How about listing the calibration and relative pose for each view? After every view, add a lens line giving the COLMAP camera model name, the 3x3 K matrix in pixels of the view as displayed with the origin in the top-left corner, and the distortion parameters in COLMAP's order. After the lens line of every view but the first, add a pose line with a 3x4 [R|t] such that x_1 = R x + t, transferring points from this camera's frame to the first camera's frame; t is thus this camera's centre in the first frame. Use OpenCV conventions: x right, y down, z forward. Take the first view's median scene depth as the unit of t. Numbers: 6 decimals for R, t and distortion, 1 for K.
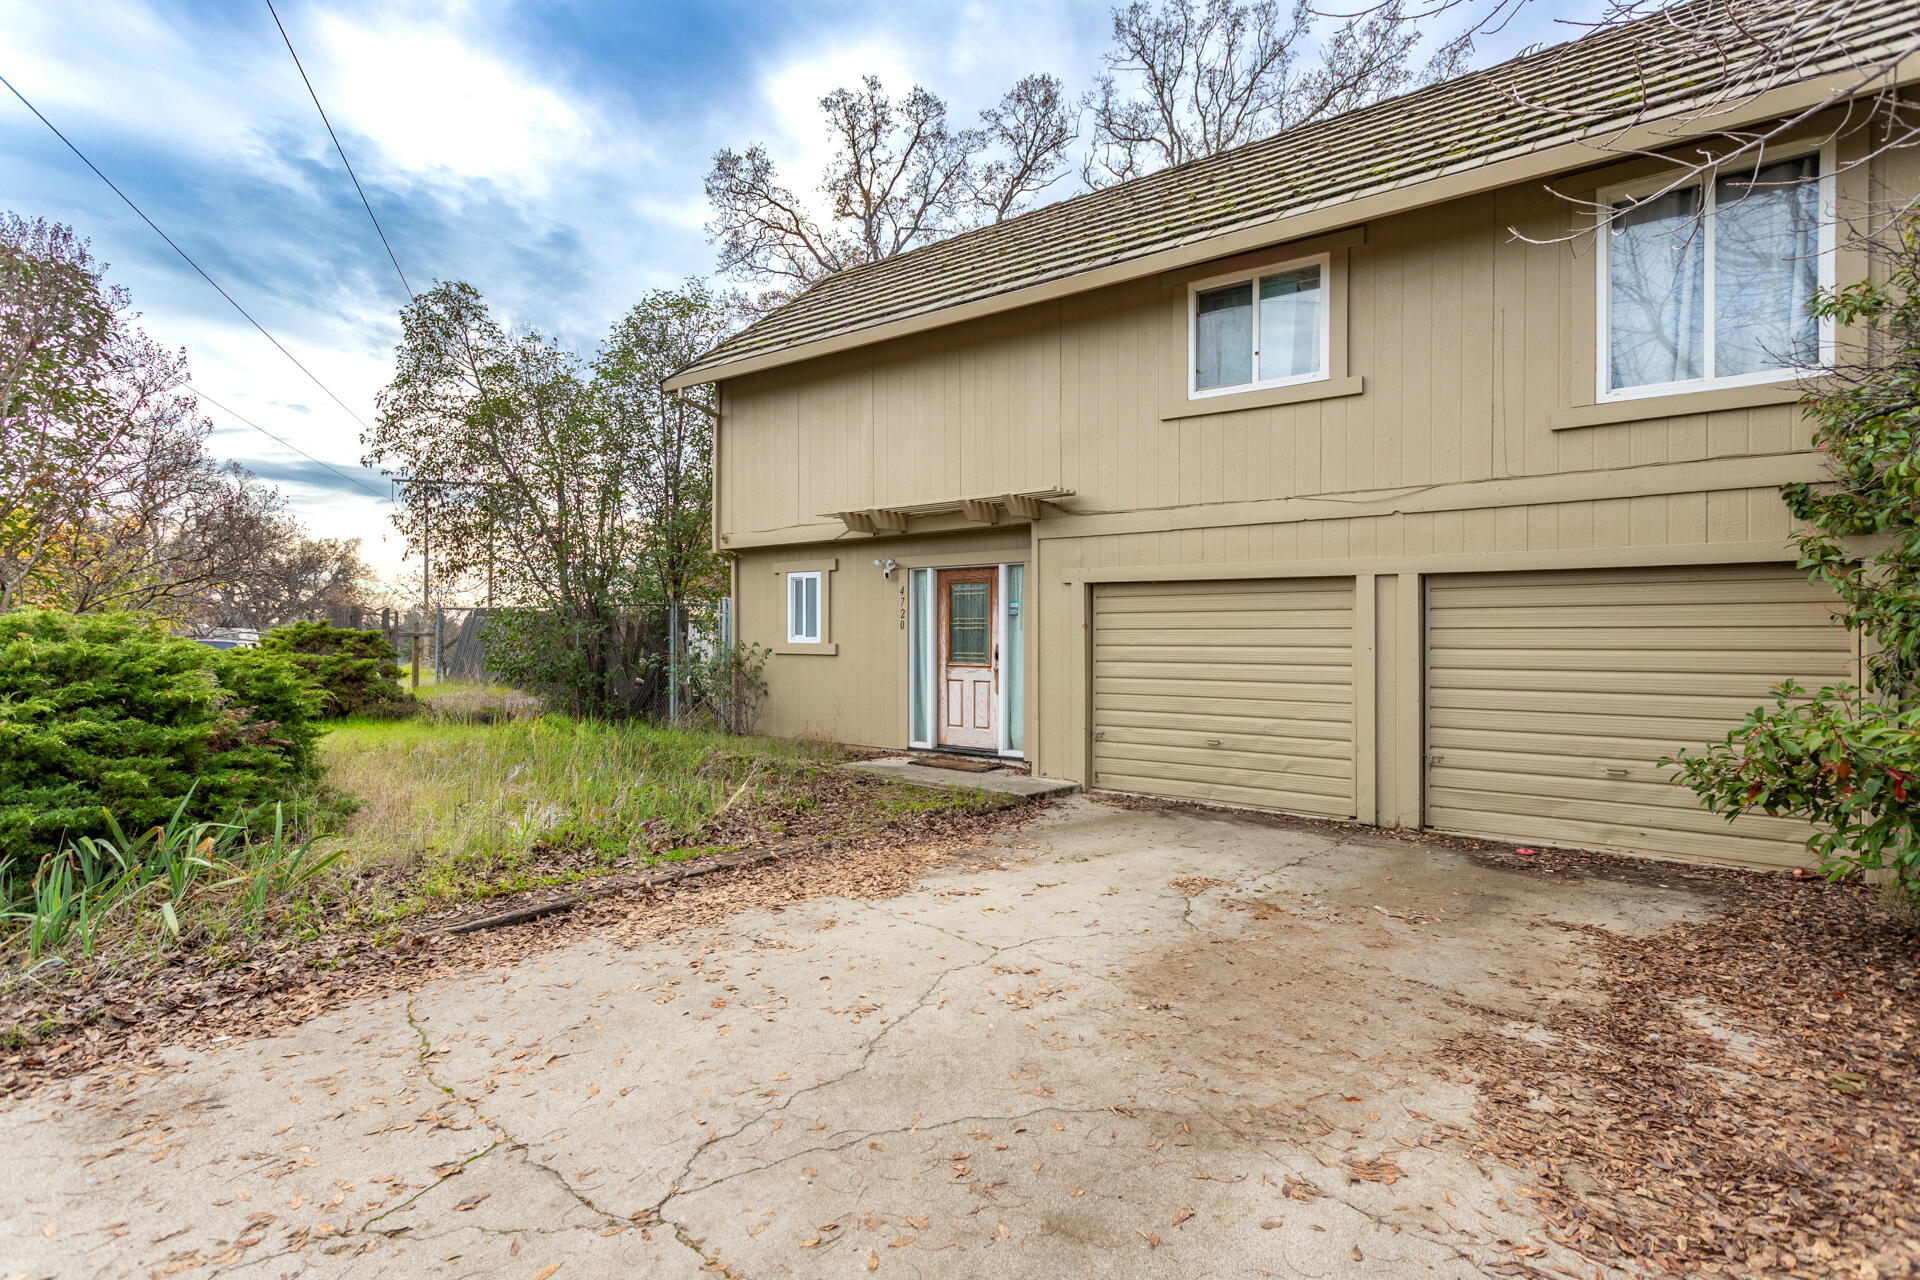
lens RADIAL K [[897.8, 0, 957.1], [0, 897.8, 631.8], [0, 0, 1]] dist [0.001670, 0.000543]
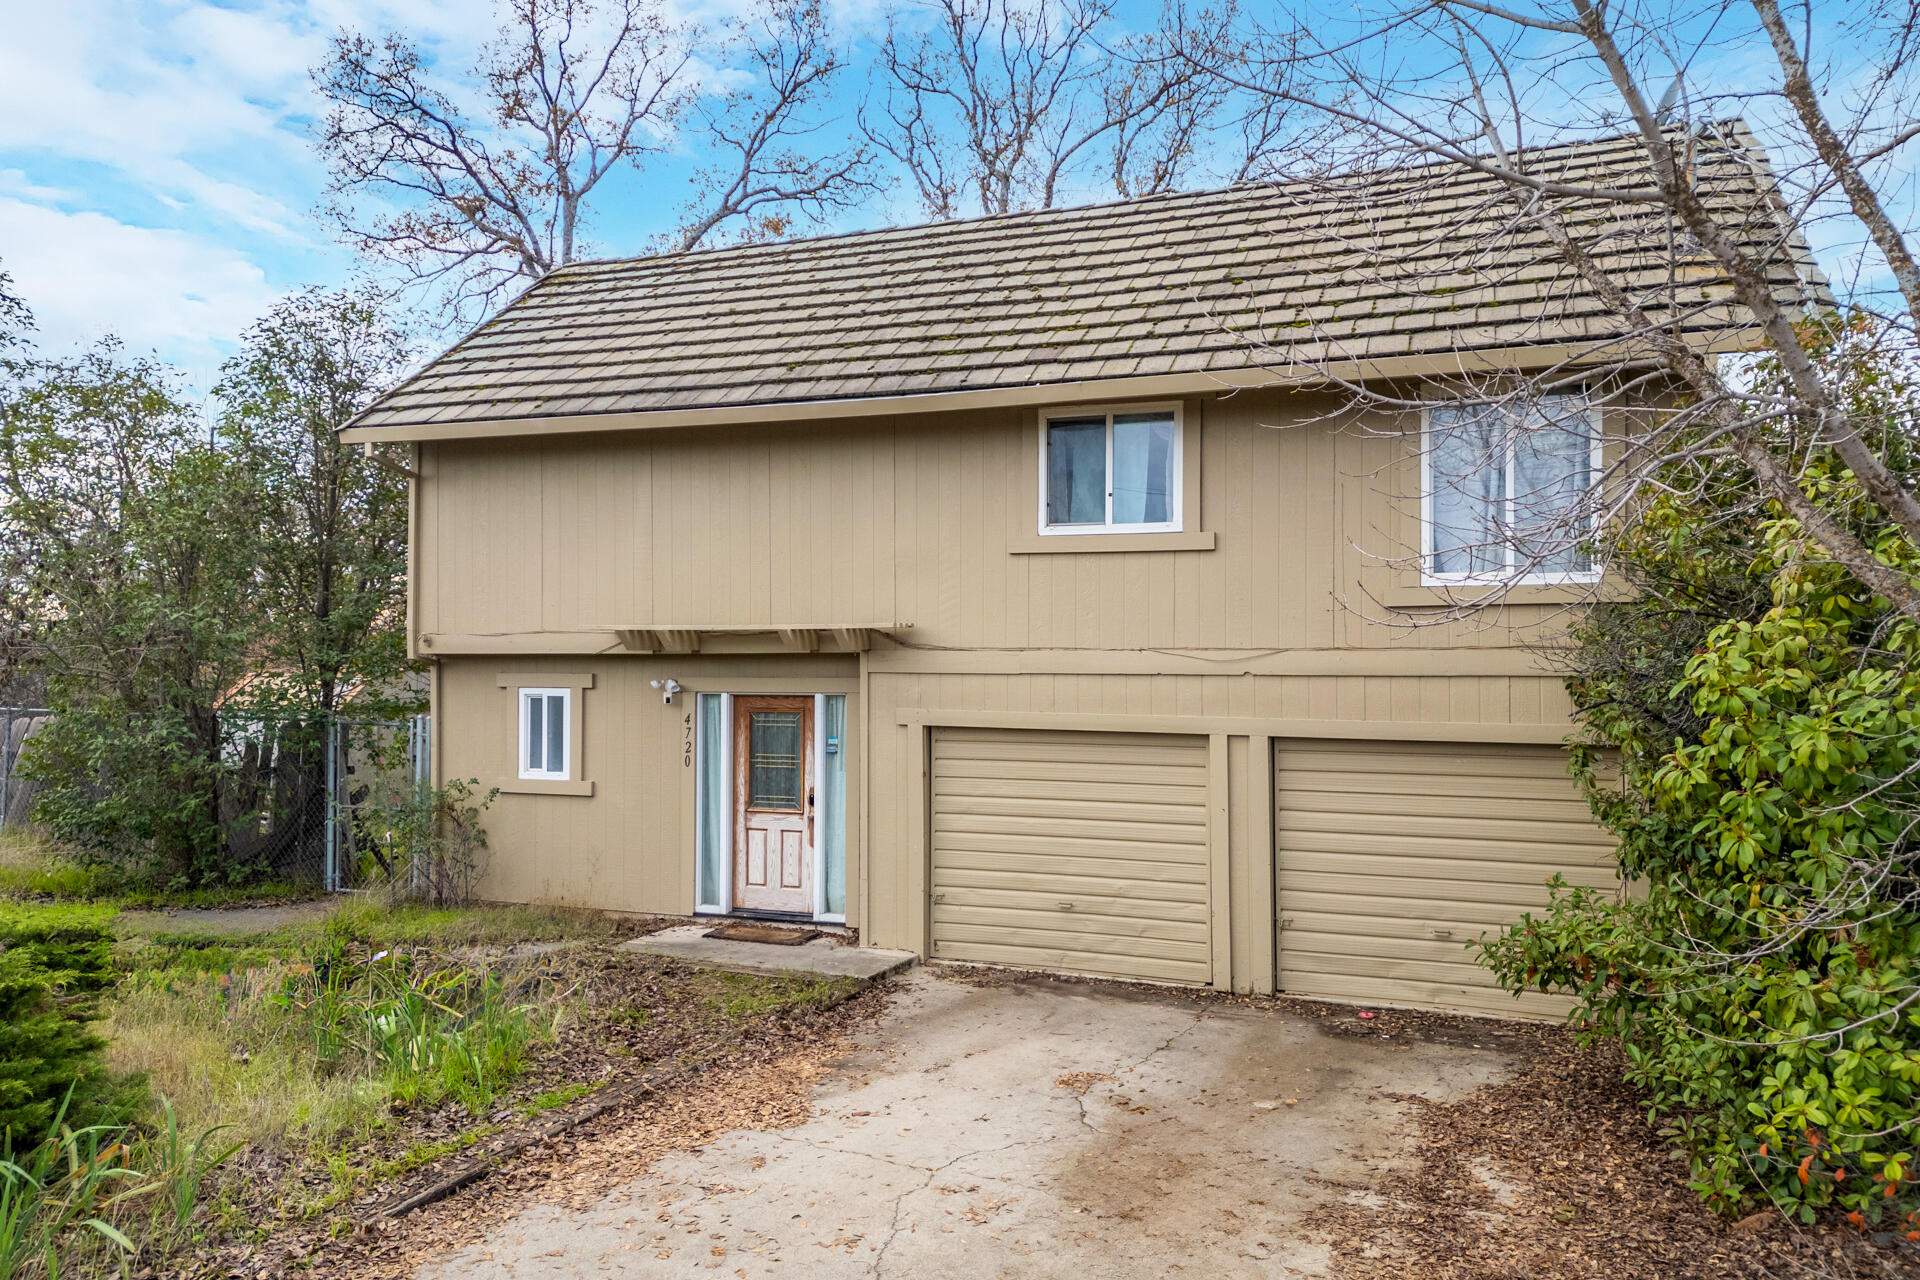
lens RADIAL K [[1356.7, 0, 958.0], [0, 1356.7, 611.9], [0, 0, 1]] dist [0.061361, -0.025990]
pose [[0.964613, 0.002269, 0.263659, -0.215669], [0.002220, 0.999858, -0.016728, -0.174774], [-0.263659, 0.016721, 0.964471, -0.367020]]
